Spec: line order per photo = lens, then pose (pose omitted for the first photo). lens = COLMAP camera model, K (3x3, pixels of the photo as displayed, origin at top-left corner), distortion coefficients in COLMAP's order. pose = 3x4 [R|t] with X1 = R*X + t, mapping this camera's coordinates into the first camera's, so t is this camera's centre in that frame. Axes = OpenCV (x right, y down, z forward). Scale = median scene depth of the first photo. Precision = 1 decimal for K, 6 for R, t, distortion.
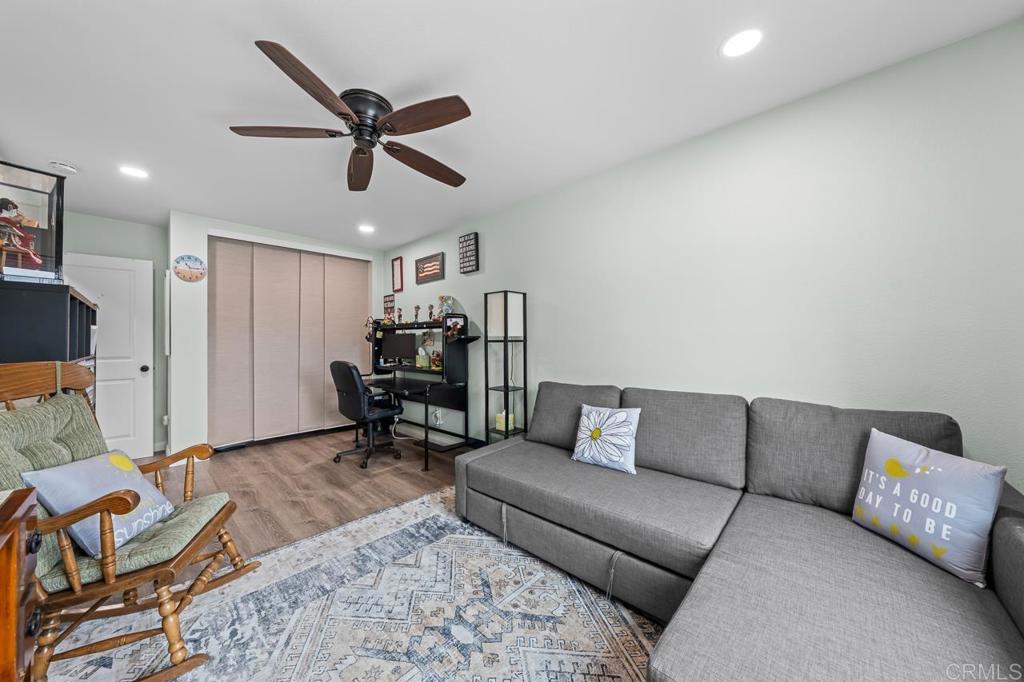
lens RADIAL K [[352.7, 0, 488.4], [0, 352.7, 340.6], [0, 0, 1]] dist [-0.001261, -0.000043]
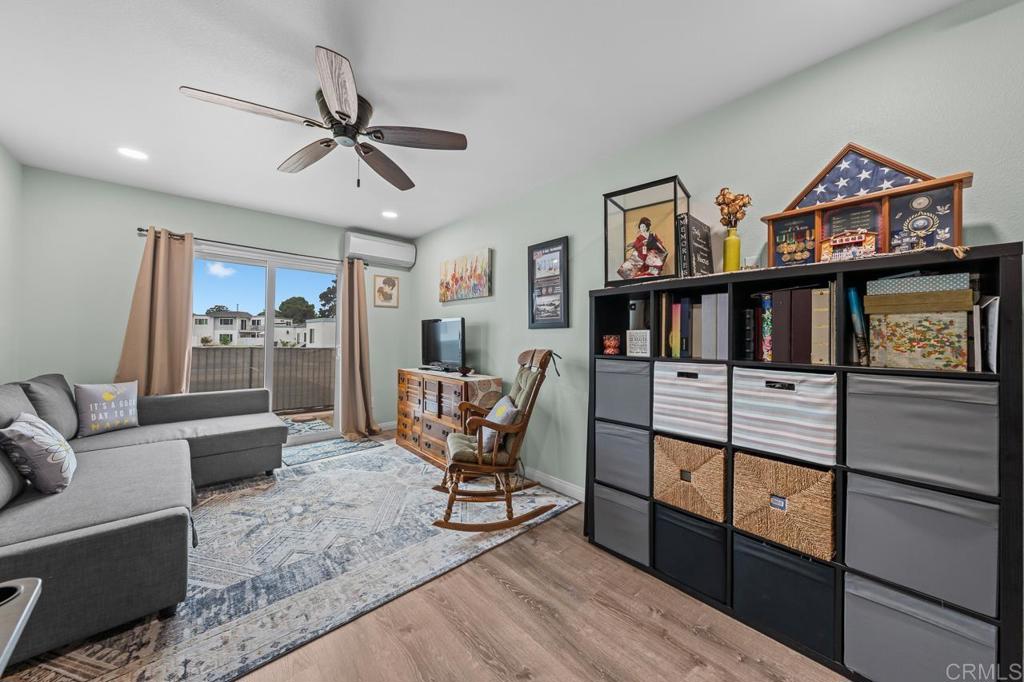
lens RADIAL K [[351.8, 0, 510.0], [0, 351.8, 334.1], [0, 0, 1]] dist [-0.000176, 0.000019]
pose [[-0.998847, -0.004143, 0.047825, -0.548646], [-0.004695, 0.999924, -0.011432, 0.003543], [-0.047774, -0.011643, -0.998790, 1.241236]]
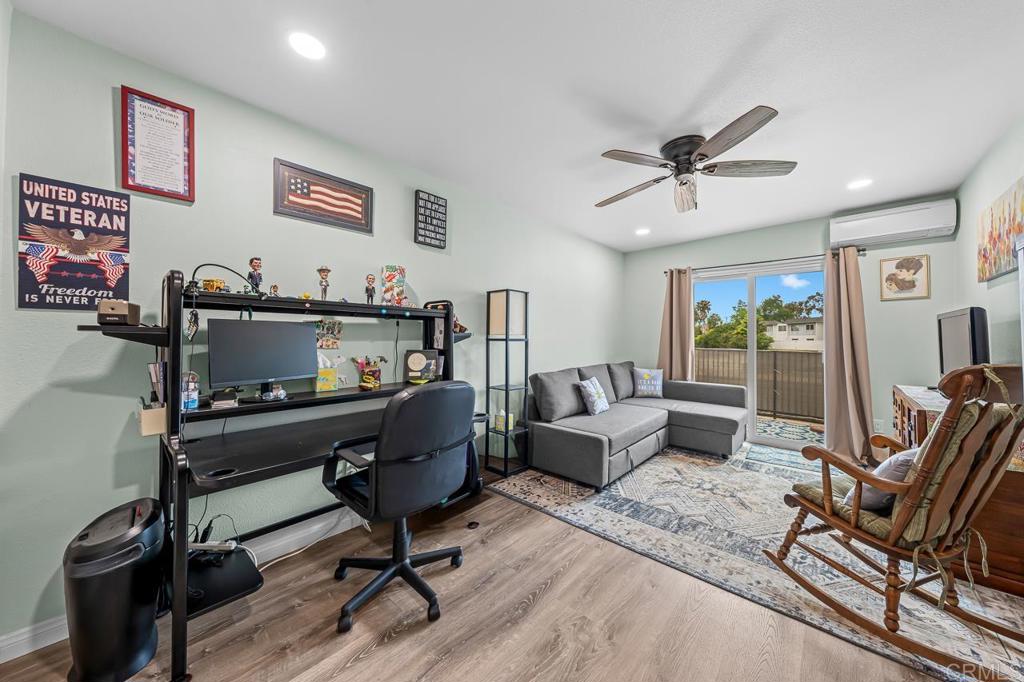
lens RADIAL K [[350.2, 0, 525.5], [0, 350.2, 336.2], [0, 0, 1]] dist [-0.002732, -0.000076]
pose [[-0.059140, 0.012954, 0.998166, -0.944904], [-0.001986, 0.999912, -0.013095, 0.003778], [-0.998248, -0.002757, -0.059109, 1.010719]]
